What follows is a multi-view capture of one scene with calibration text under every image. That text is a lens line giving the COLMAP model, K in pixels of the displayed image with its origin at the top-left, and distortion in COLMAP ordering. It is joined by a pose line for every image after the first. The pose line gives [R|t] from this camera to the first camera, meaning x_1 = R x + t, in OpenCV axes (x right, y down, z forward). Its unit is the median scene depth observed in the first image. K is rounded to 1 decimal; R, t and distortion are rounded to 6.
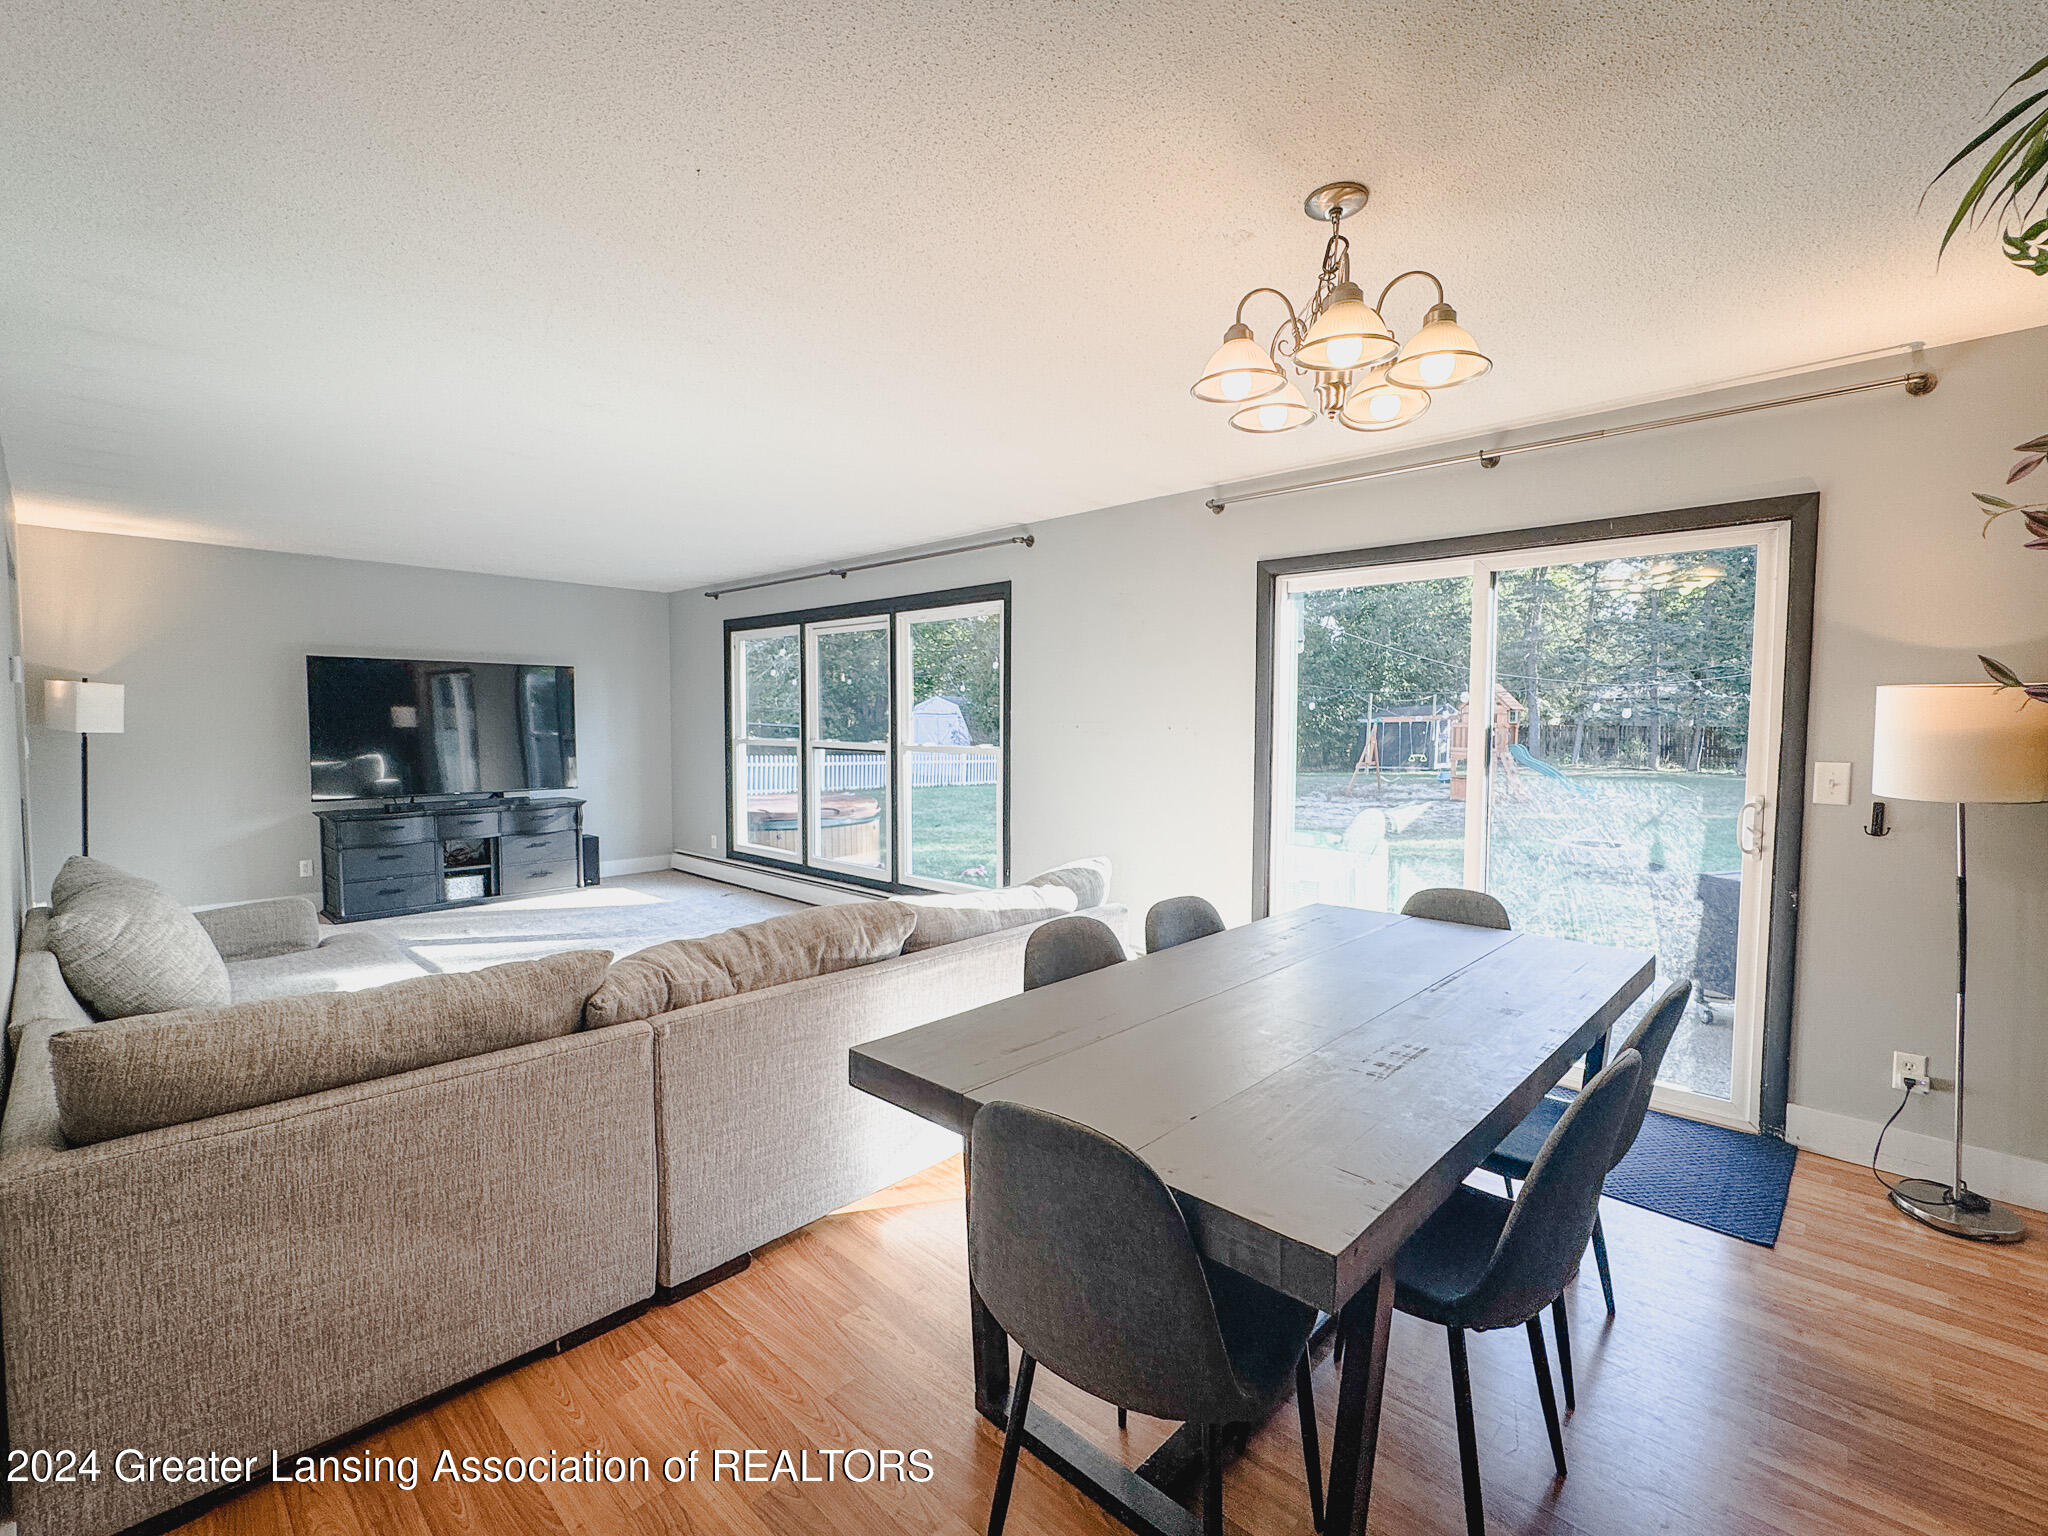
lens RADIAL K [[911.6, 0, 1022.9], [0, 911.6, 769.3], [0, 0, 1]] dist [-0.002977, 0.000469]
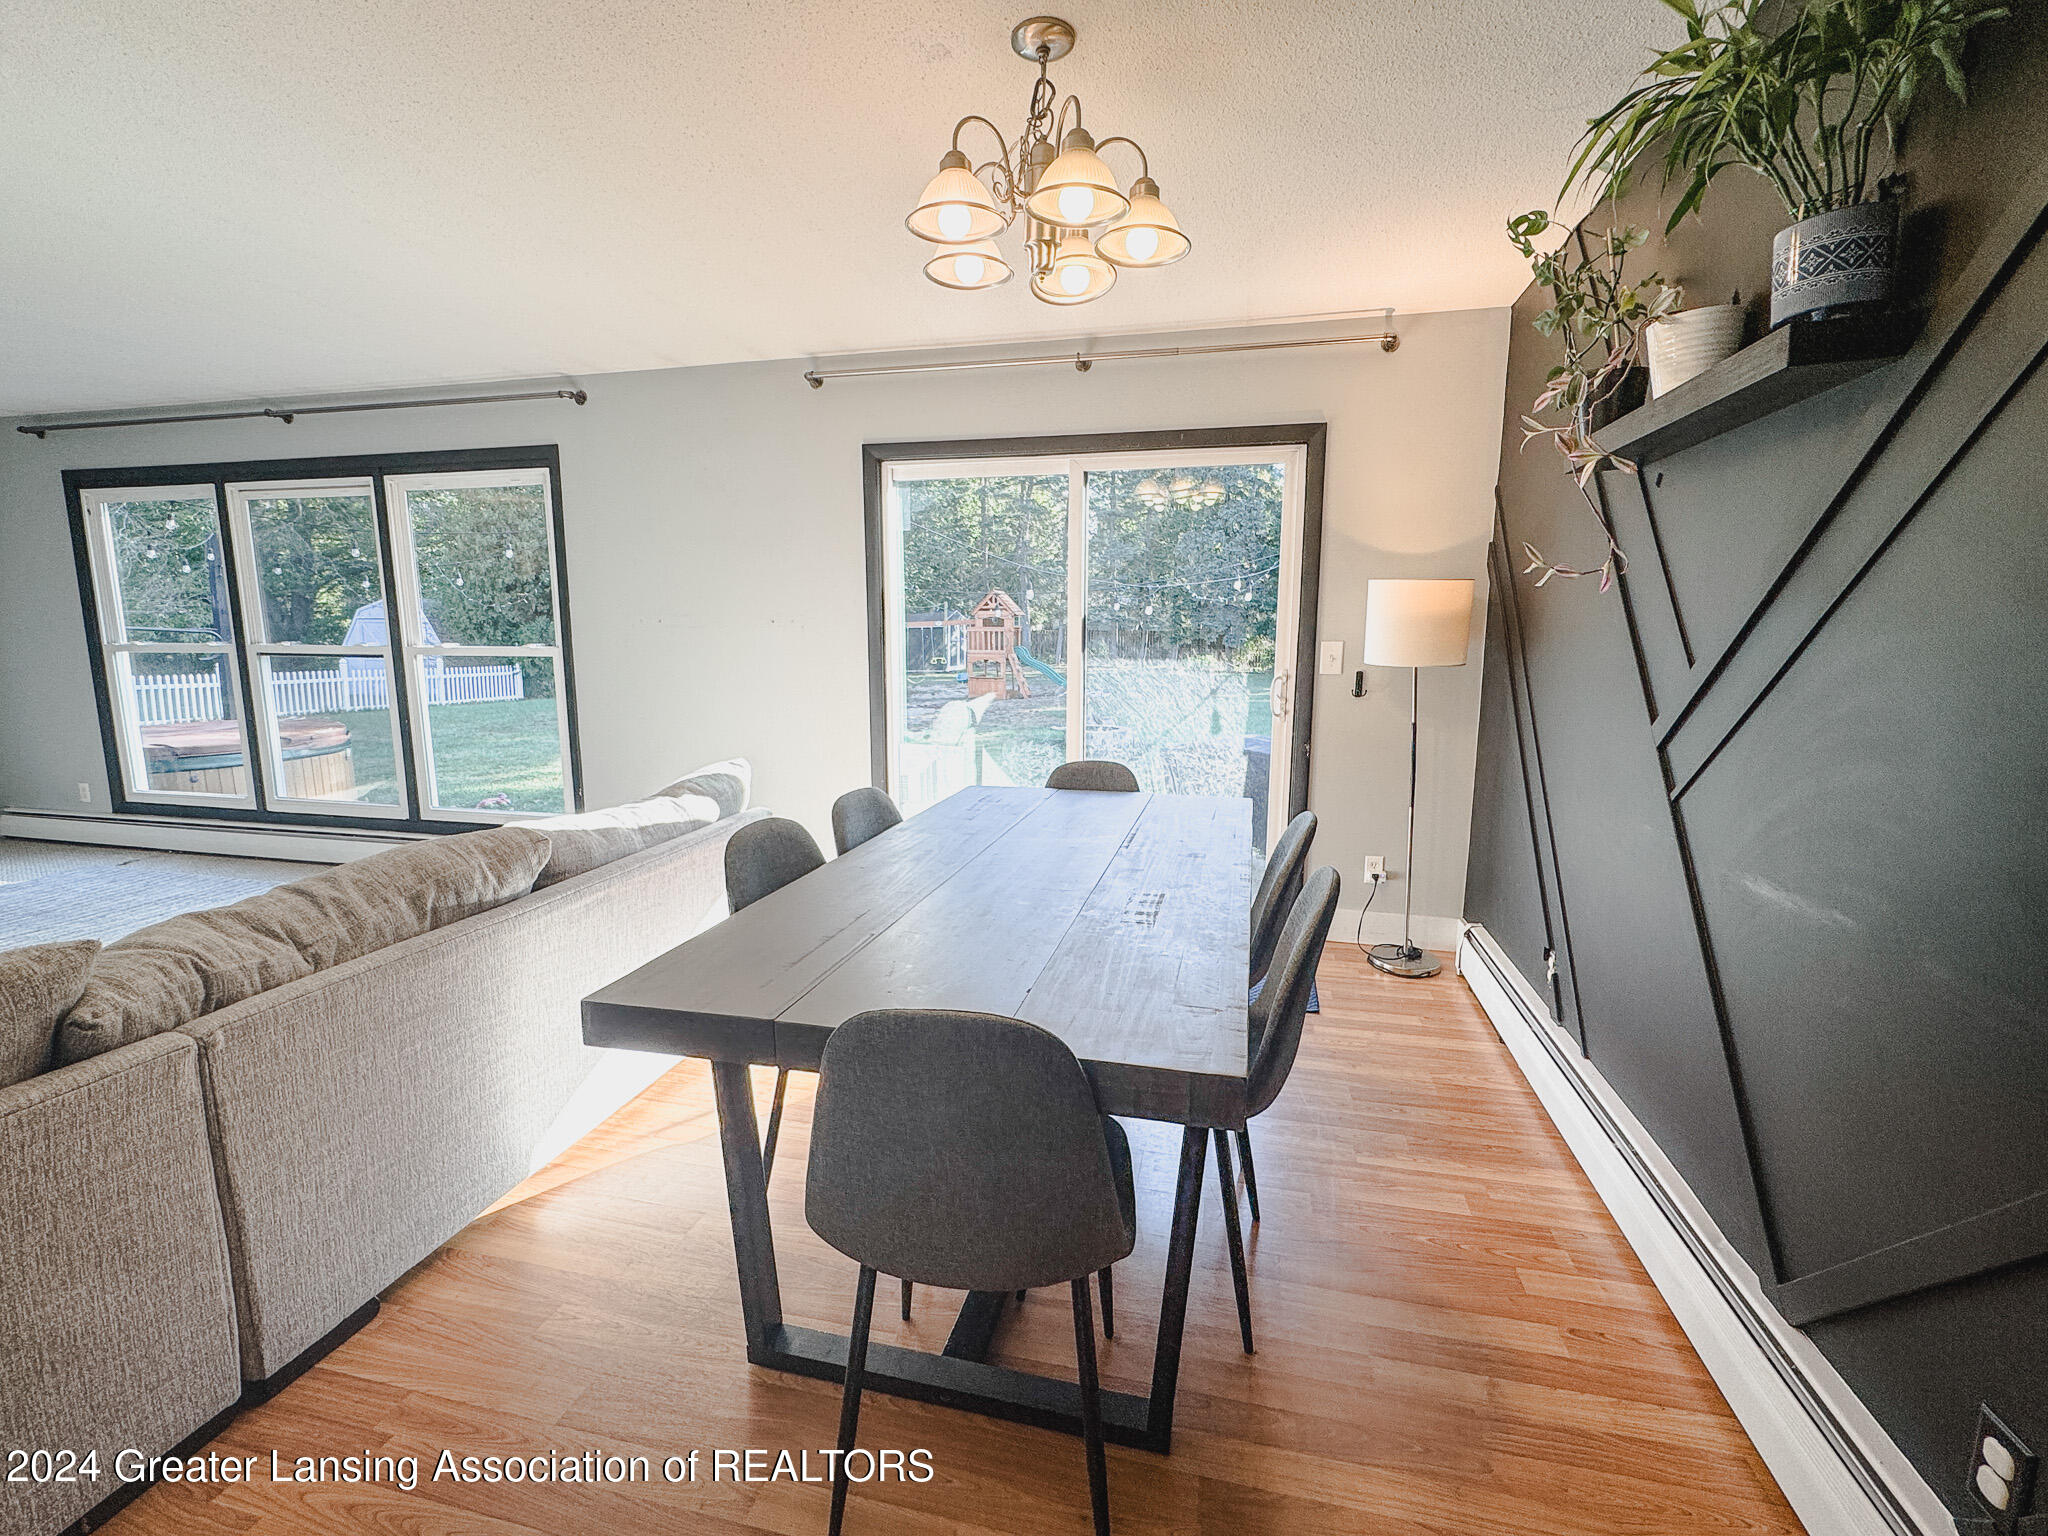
lens RADIAL K [[911.6, 0, 1024.2], [0, 911.6, 769.3], [0, 0, 1]] dist [-0.002977, 0.000469]
pose [[0.869484, -0.079304, 0.487553, -0.149731], [0.030076, 0.993696, 0.107995, 0.022942], [-0.493044, -0.079237, 0.866389, 0.096753]]
